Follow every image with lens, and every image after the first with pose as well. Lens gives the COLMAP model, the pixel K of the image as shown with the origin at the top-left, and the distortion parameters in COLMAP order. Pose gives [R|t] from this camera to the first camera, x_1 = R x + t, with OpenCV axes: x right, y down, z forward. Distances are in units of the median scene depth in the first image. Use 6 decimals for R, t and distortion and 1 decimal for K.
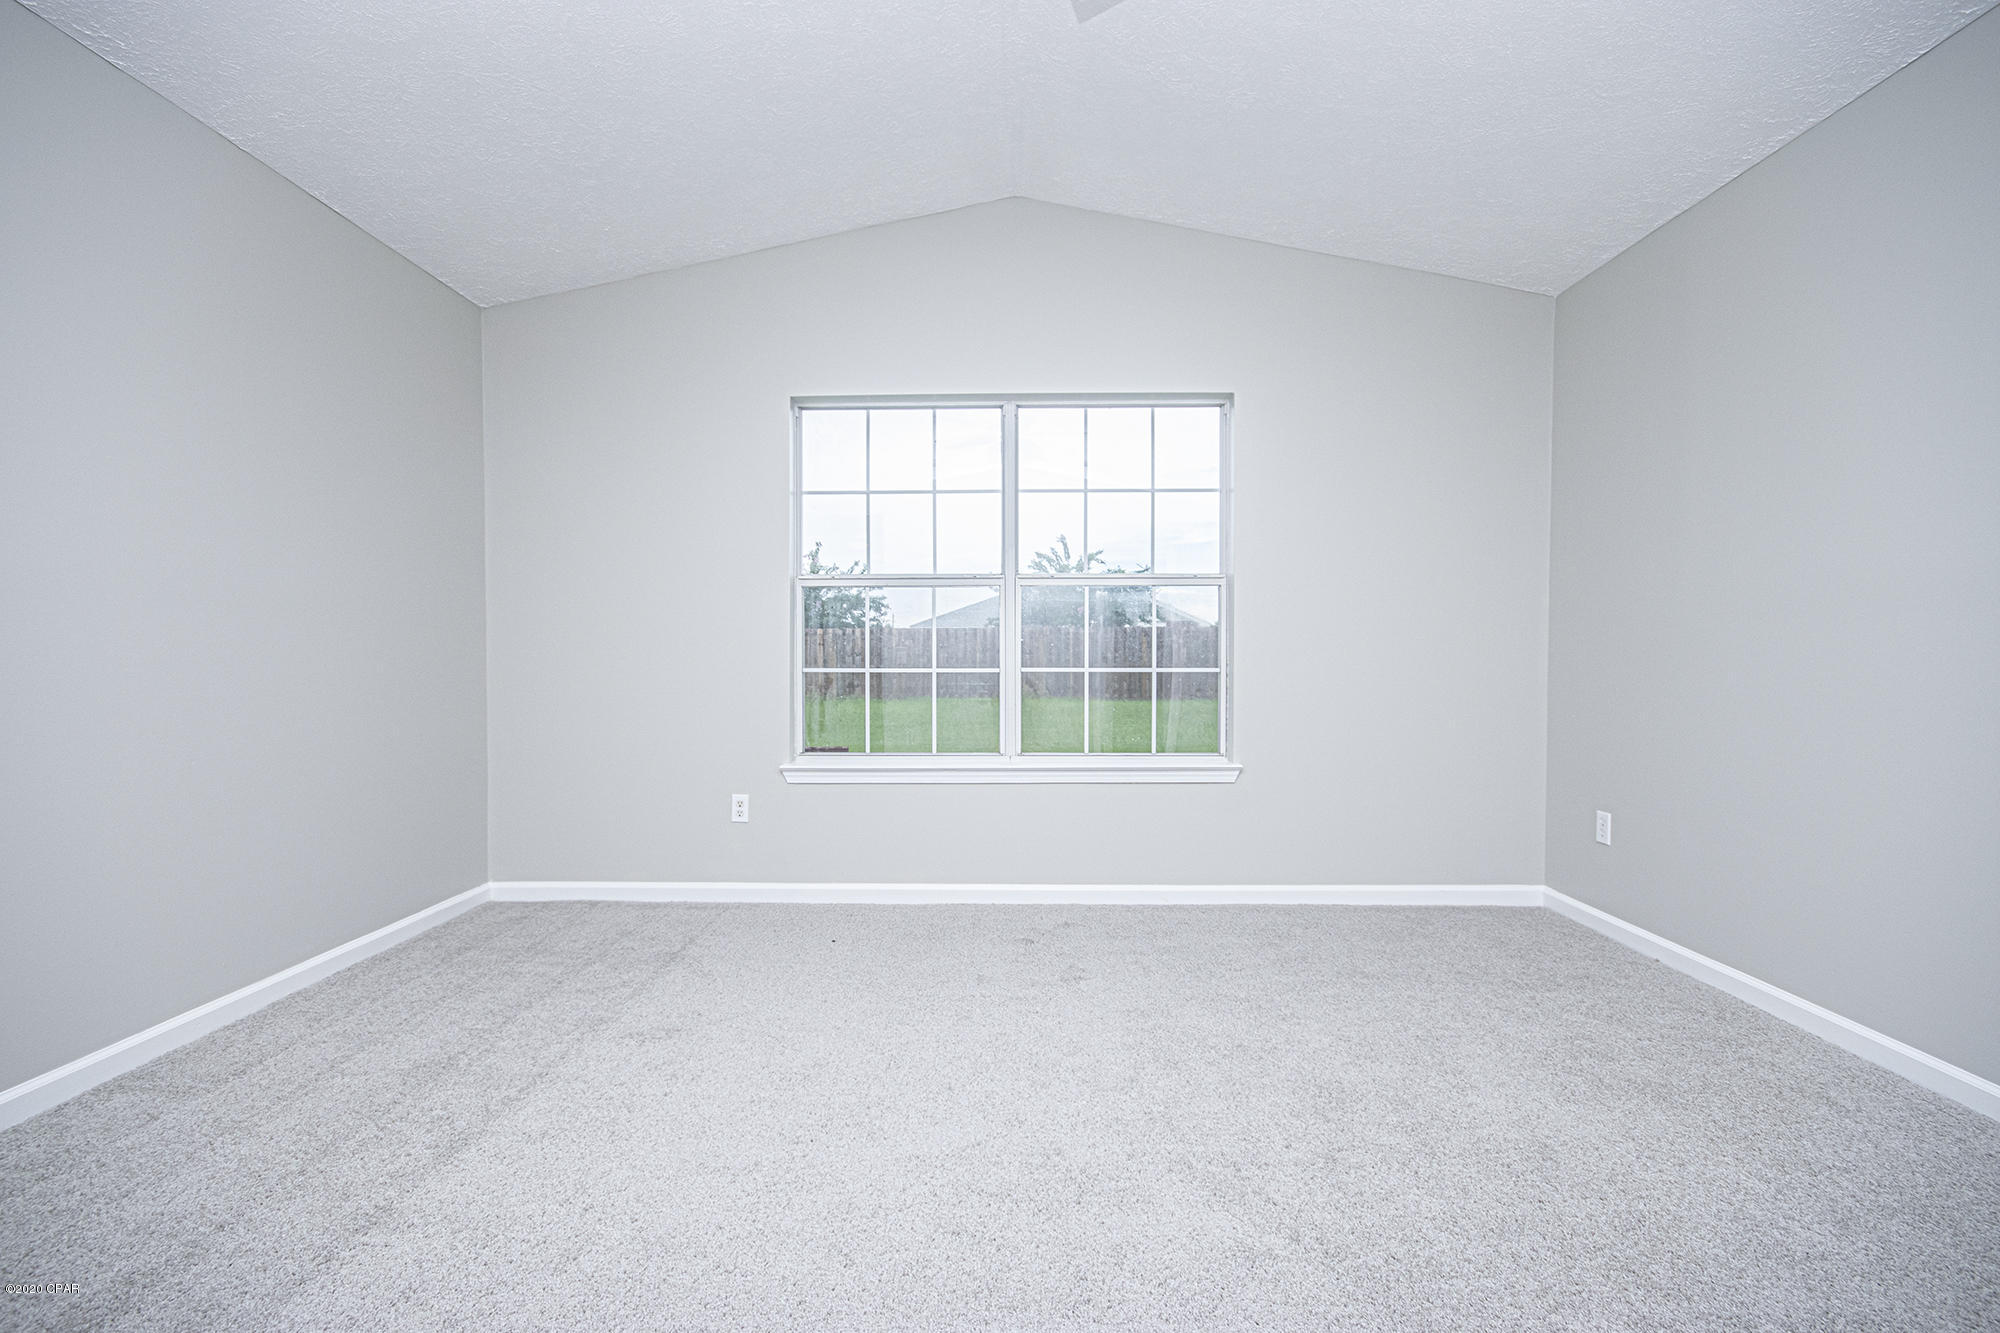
lens RADIAL K [[895.2, 0, 977.9], [0, 895.2, 672.6], [0, 0, 1]] dist [0.002457, 0.002101]
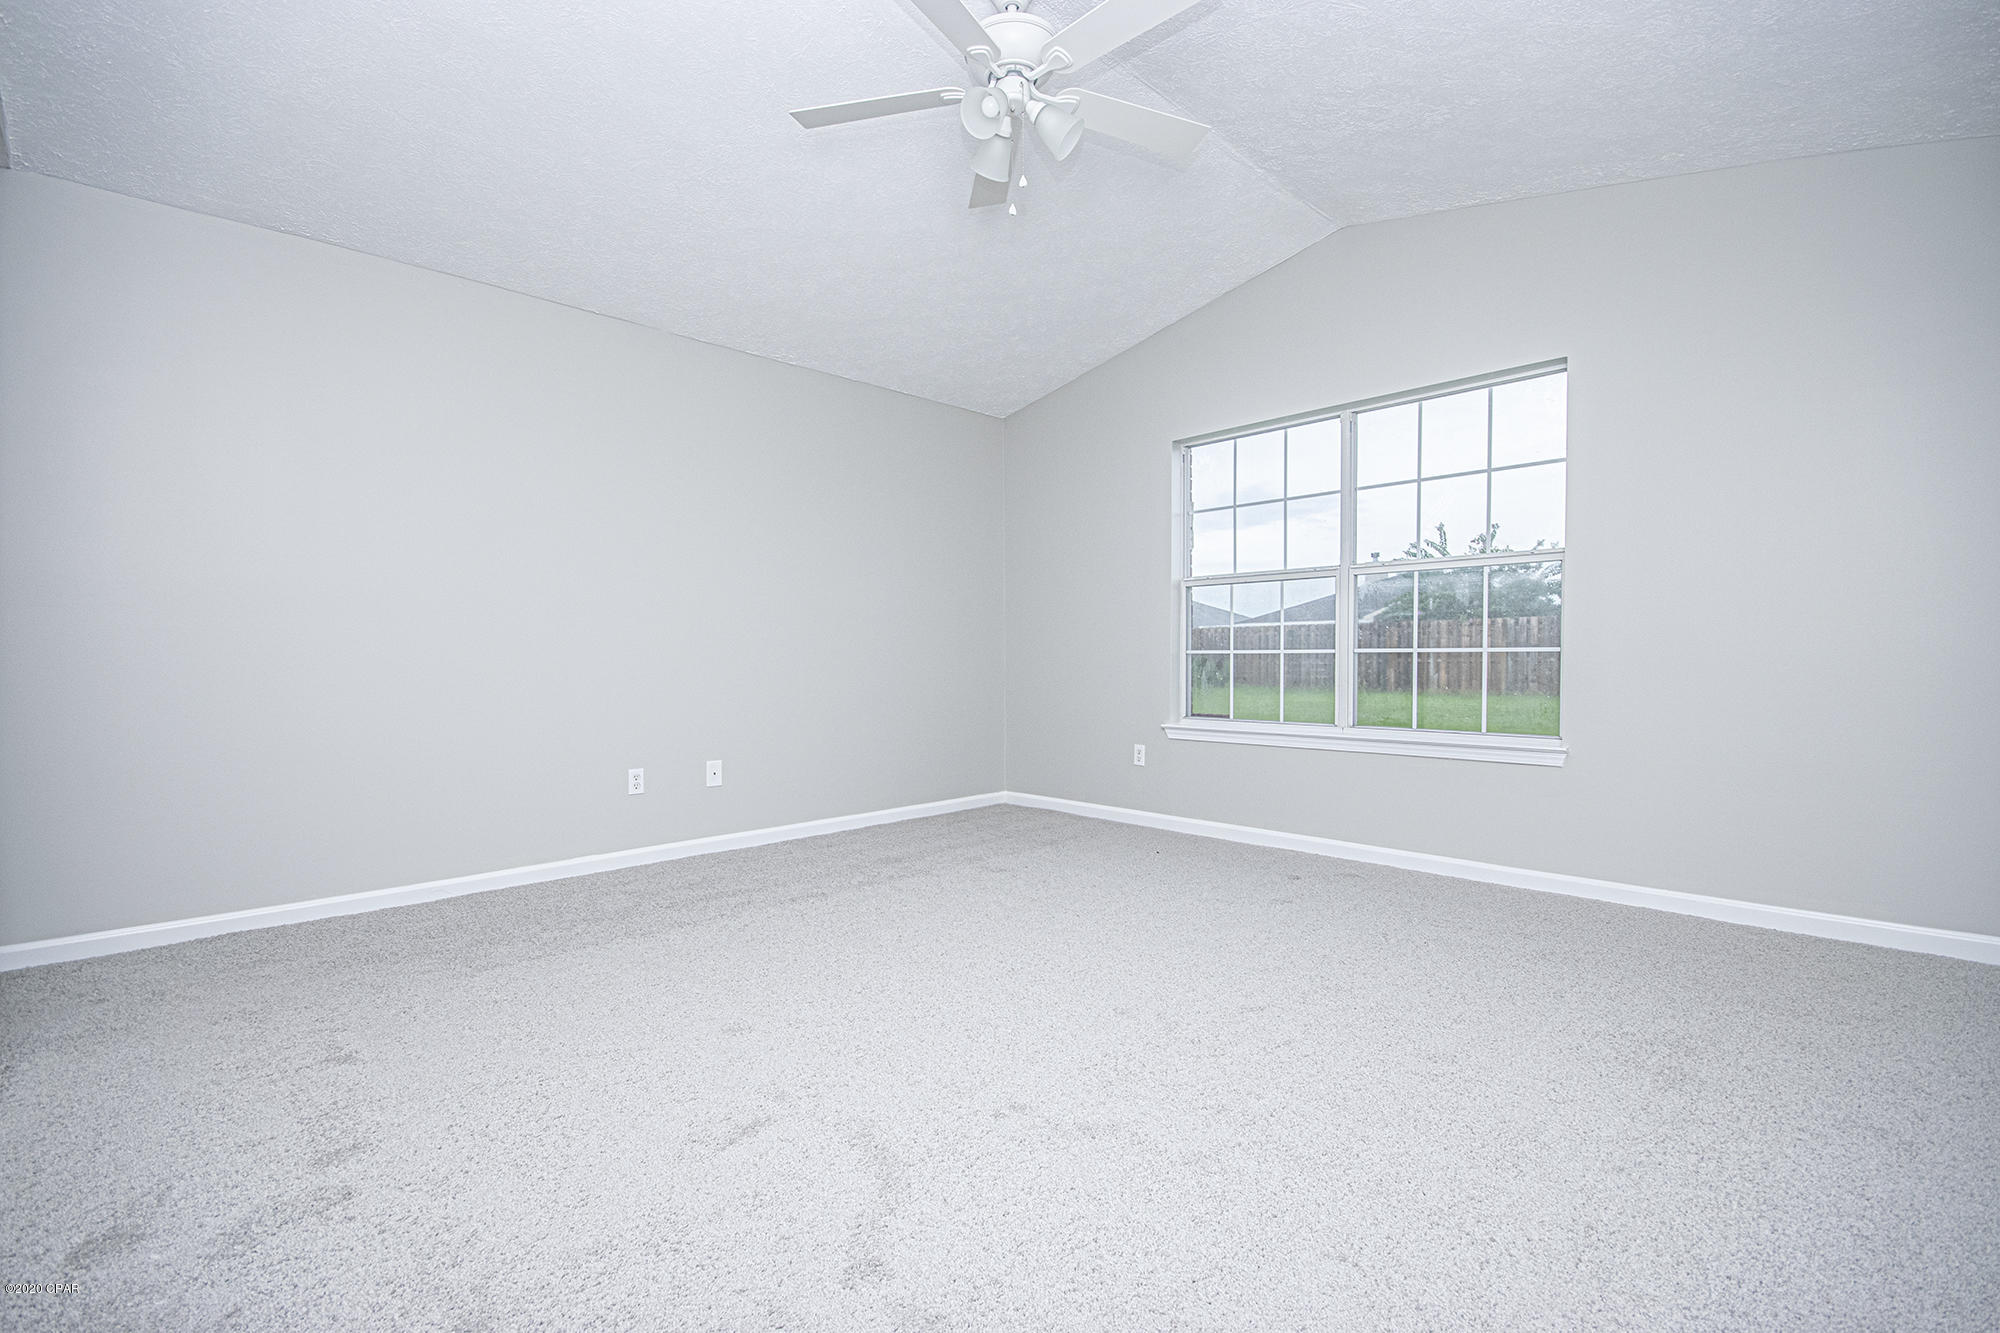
lens RADIAL K [[895.2, 0, 999.9], [0, 895.2, 683.2], [0, 0, 1]] dist [0.002457, 0.002101]
pose [[0.712169, 0.020108, -0.701720, 0.514626], [0.001123, 0.999556, 0.029782, 0.003122], [0.702007, -0.021998, 0.711830, -0.101512]]
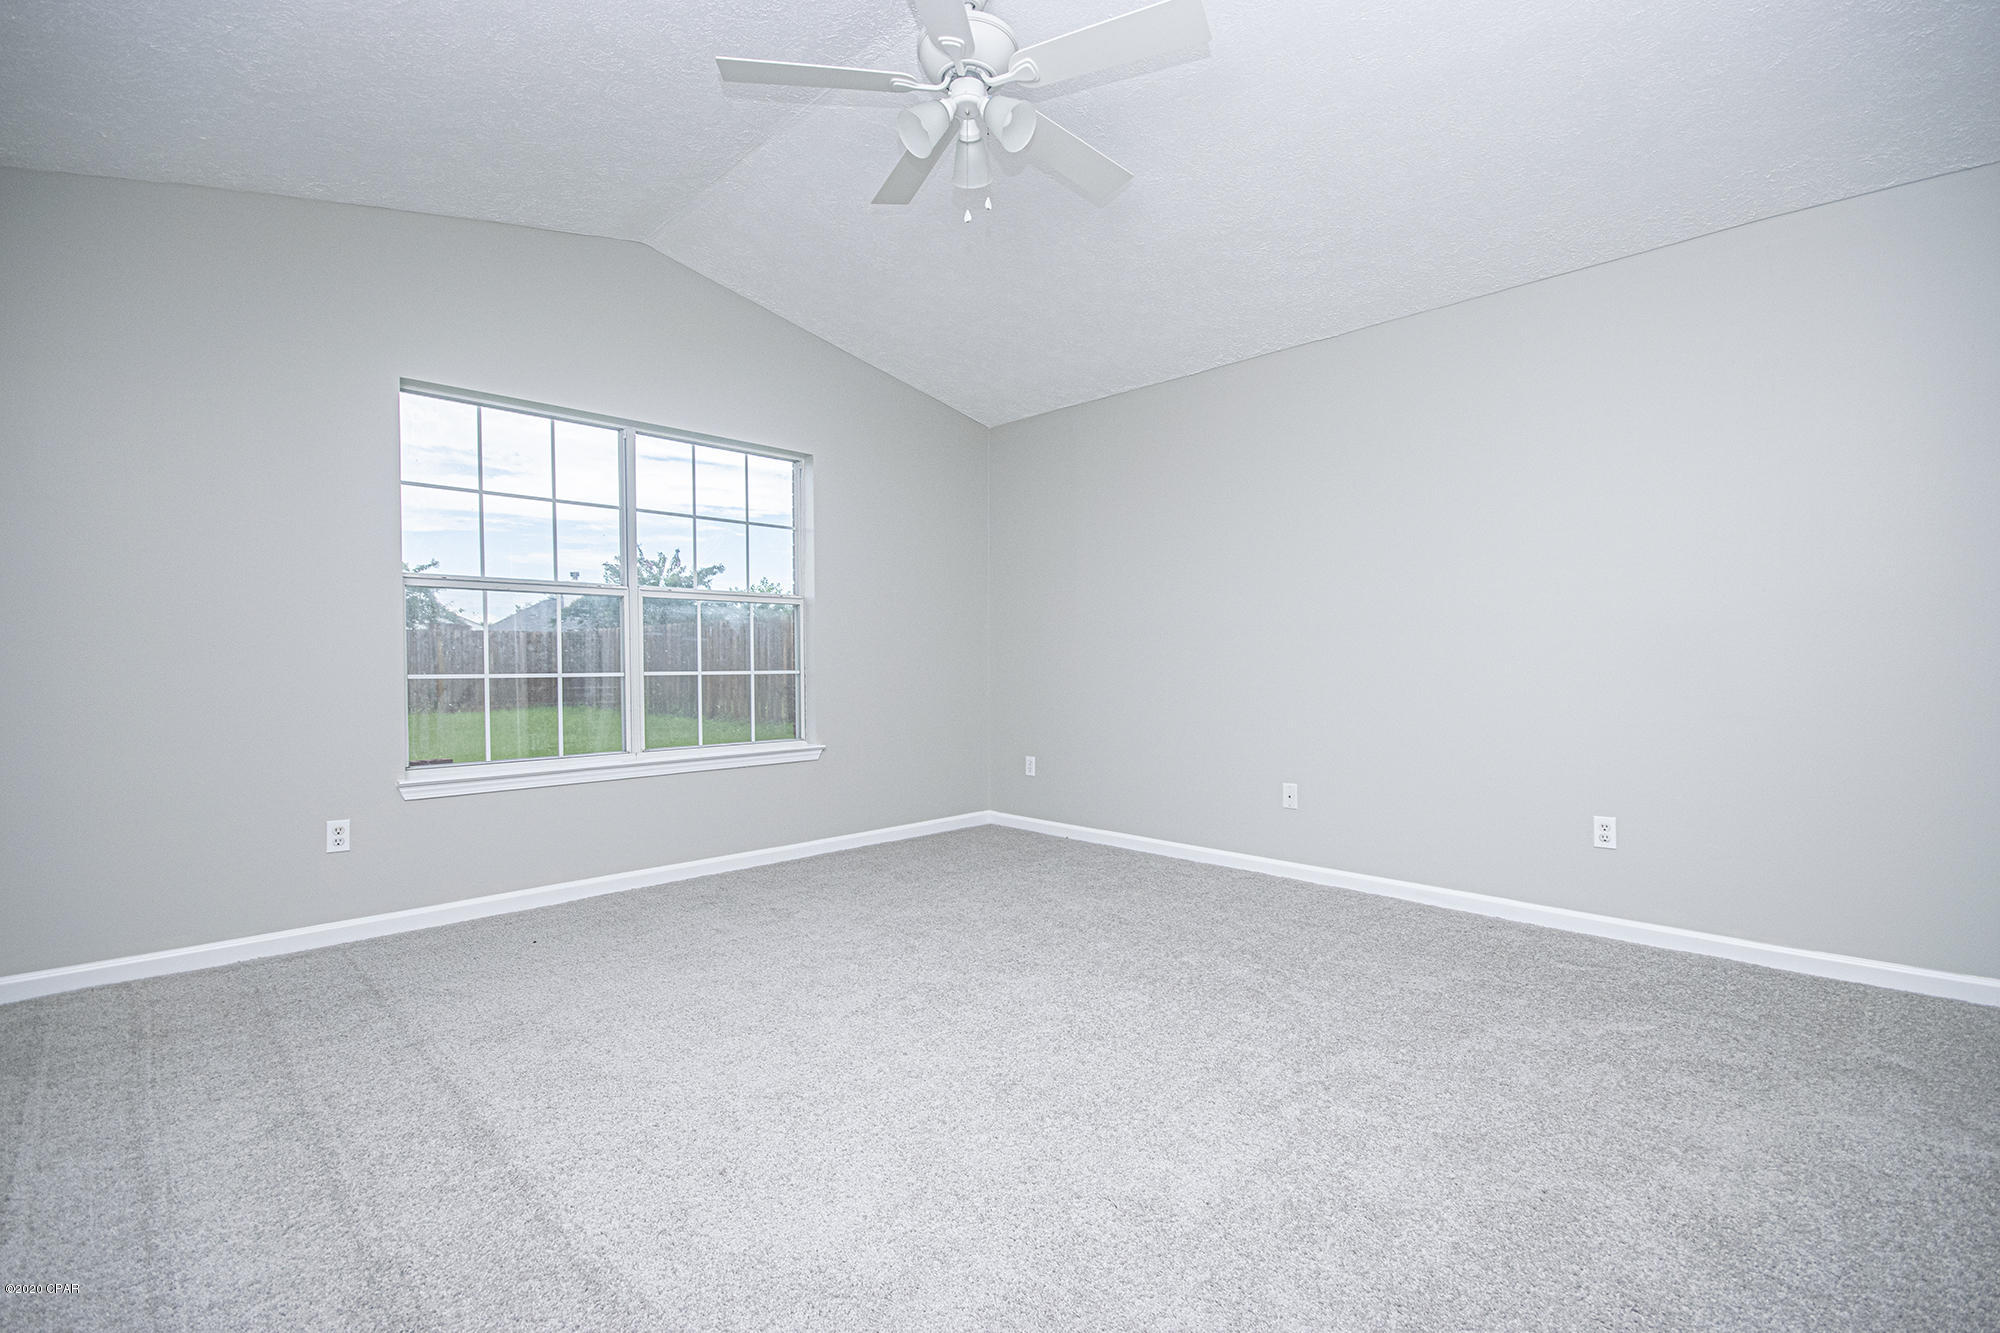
lens RADIAL K [[895.2, 0, 1003.2], [0, 895.2, 683.6], [0, 0, 1]] dist [0.002457, 0.002101]
pose [[0.687577, -0.019562, 0.725848, -0.443902], [0.016882, 0.999797, 0.010953, 0.004023], [-0.725916, 0.004723, 0.687768, -0.072008]]
